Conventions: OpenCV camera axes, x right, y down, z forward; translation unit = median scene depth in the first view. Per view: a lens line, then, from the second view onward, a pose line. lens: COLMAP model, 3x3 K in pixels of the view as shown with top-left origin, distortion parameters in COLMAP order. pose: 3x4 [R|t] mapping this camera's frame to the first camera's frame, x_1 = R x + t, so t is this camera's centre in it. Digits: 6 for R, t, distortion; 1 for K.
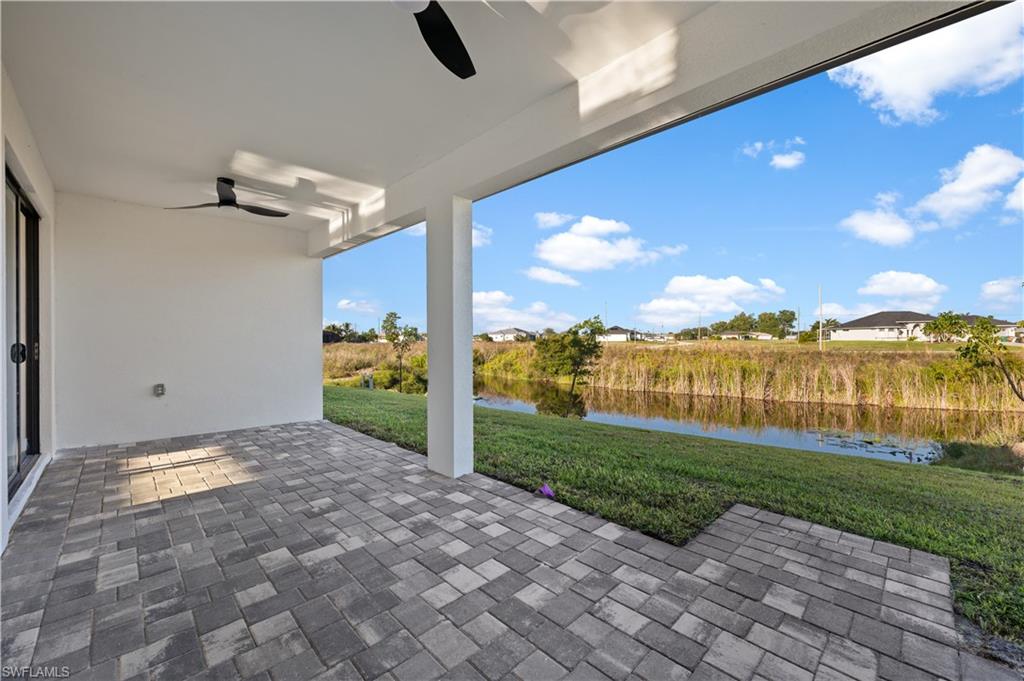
lens RADIAL K [[407.4, 0, 517.7], [0, 407.4, 344.9], [0, 0, 1]] dist [-0.000817, 0.000075]
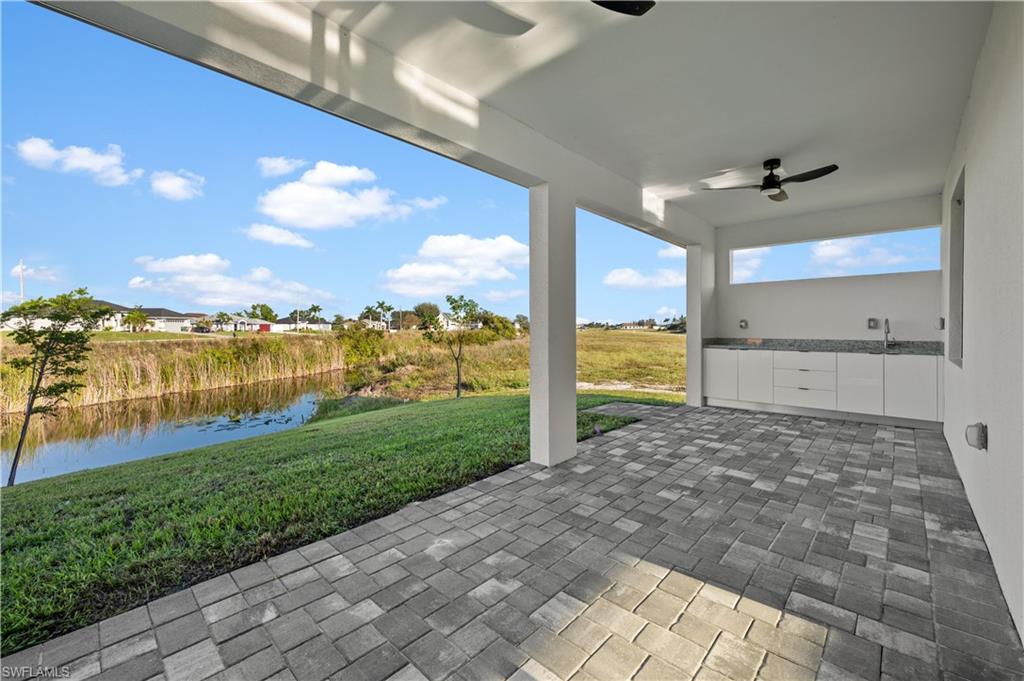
lens RADIAL K [[407.4, 0, 515.5], [0, 407.4, 334.4], [0, 0, 1]] dist [-0.000817, 0.000075]
pose [[-0.031440, -0.014276, 0.999404, -1.434110], [0.015961, 0.999763, 0.014783, -0.014208], [-0.999378, 0.016417, -0.031205, 1.391493]]
